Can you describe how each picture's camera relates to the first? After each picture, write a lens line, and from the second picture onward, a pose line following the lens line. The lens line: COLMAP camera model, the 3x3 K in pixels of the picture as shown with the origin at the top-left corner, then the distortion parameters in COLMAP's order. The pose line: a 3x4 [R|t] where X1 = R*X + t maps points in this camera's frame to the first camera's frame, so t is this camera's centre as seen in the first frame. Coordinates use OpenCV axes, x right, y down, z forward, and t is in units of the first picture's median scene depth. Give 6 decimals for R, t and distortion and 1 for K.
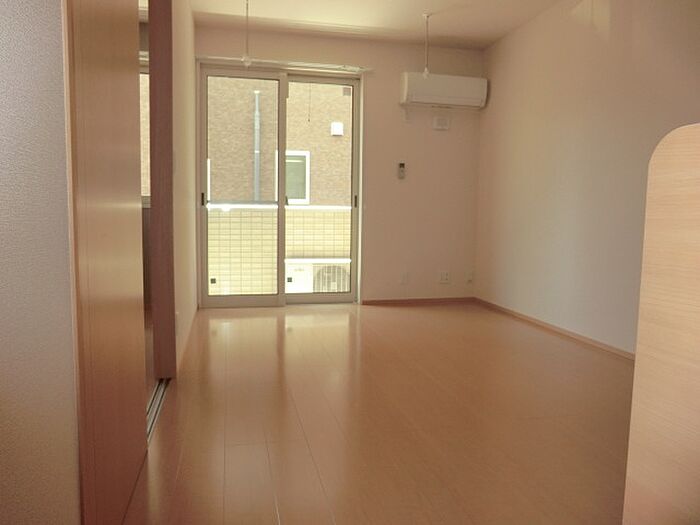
lens RADIAL K [[502.0, 0, 346.9], [0, 502.0, 260.2], [0, 0, 1]] dist [-0.105848, 0.106237]
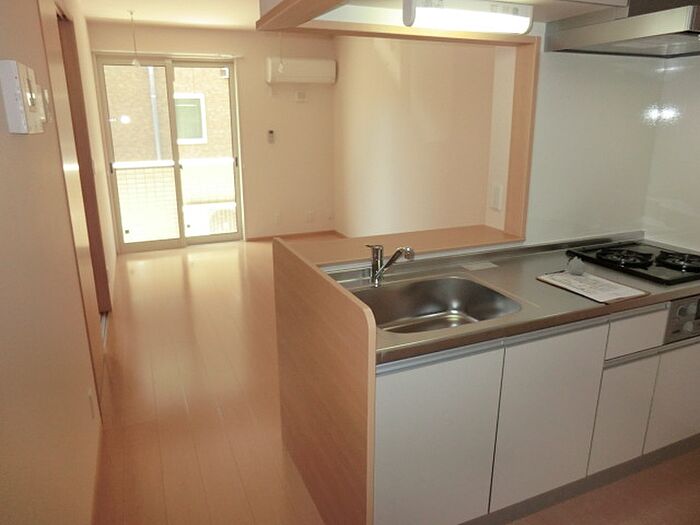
lens RADIAL K [[502.0, 0, 346.9], [0, 502.0, 260.2], [0, 0, 1]] dist [-0.105848, 0.106237]
pose [[0.985019, -0.063753, 0.160228, 0.076064], [0.034327, 0.983047, 0.180113, -0.090851], [-0.168994, -0.171914, 0.970508, -0.320220]]
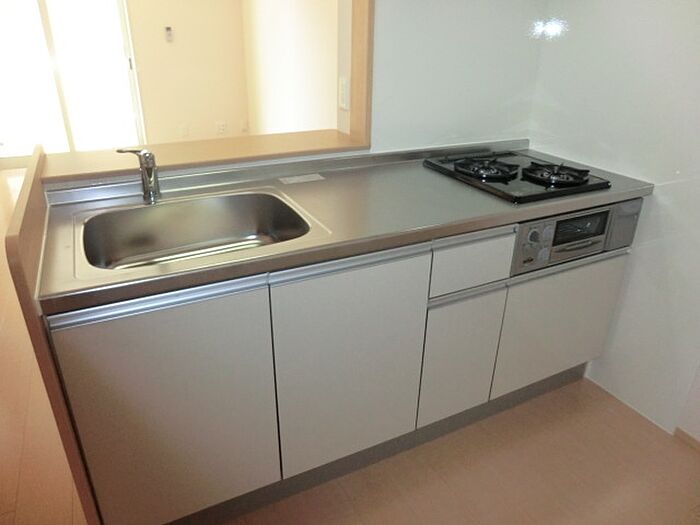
lens RADIAL K [[502.0, 0, 346.9], [0, 502.0, 260.2], [0, 0, 1]] dist [-0.105848, 0.106237]
pose [[0.971170, -0.098977, 0.216869, 0.208849], [0.020088, 0.940475, 0.339268, -0.067758], [-0.237539, -0.325130, 0.915350, -0.263236]]
